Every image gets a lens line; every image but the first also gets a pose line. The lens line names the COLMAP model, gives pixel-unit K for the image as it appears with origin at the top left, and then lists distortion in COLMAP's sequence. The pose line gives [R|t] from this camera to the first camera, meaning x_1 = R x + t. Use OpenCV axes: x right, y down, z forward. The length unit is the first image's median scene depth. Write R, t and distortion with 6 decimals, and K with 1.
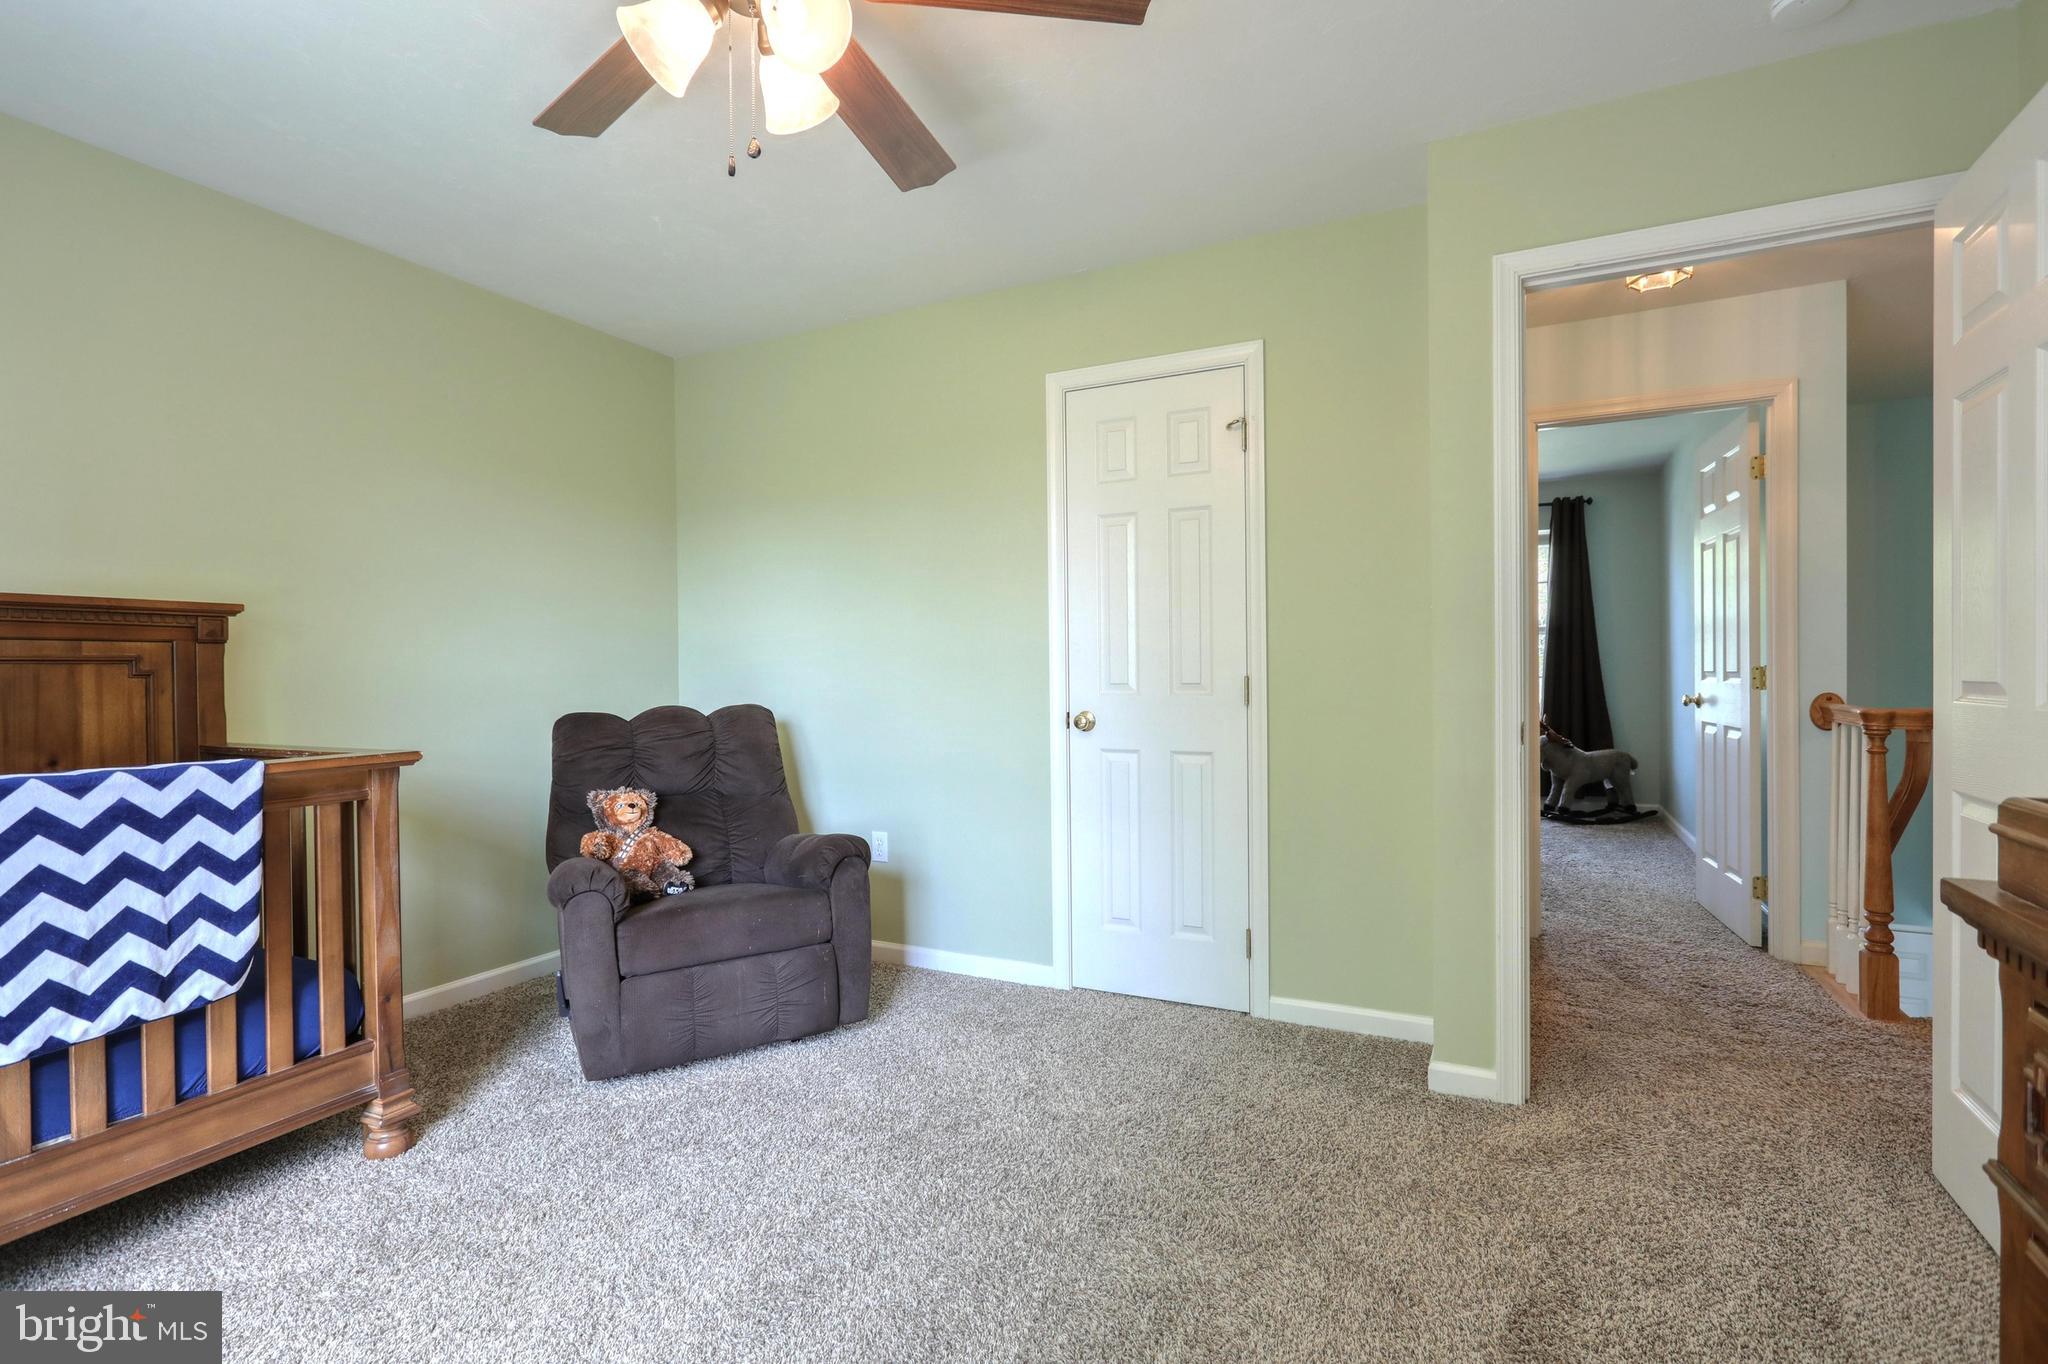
lens RADIAL K [[967.6, 0, 1024.0], [0, 967.6, 682.0], [0, 0, 1]] dist [-0.000870, 0.000094]
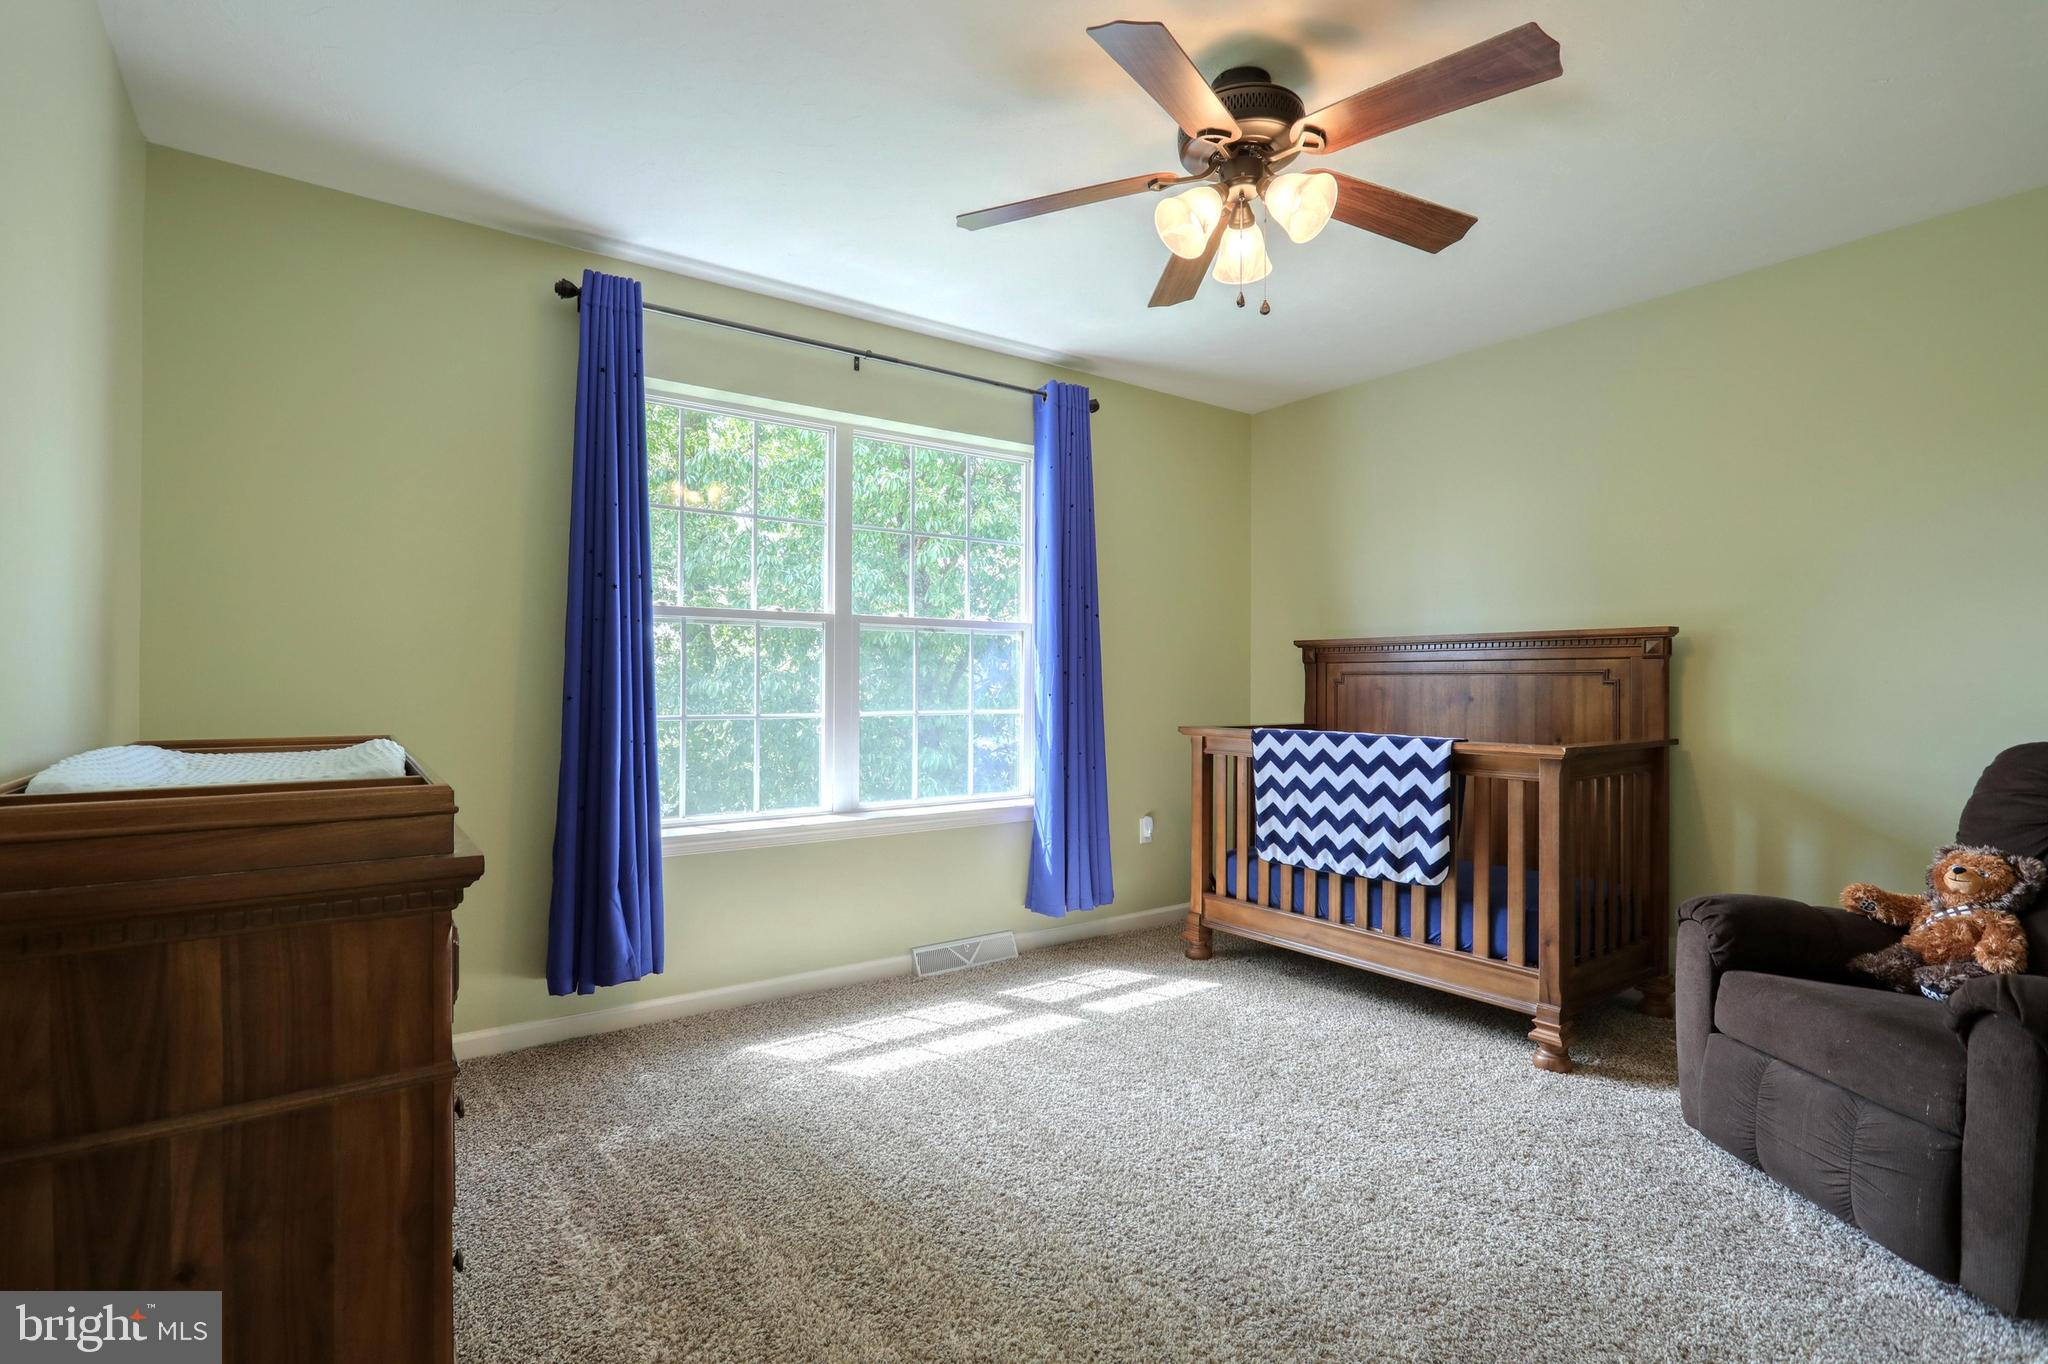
lens RADIAL K [[967.6, 0, 1024.0], [0, 967.6, 682.0], [0, 0, 1]] dist [-0.000870, 0.000094]
pose [[-0.463025, 0.005776, -0.886327, 0.865634], [-0.011094, 0.999863, 0.012311, -0.020337], [0.886276, 0.015534, -0.462897, 1.111184]]
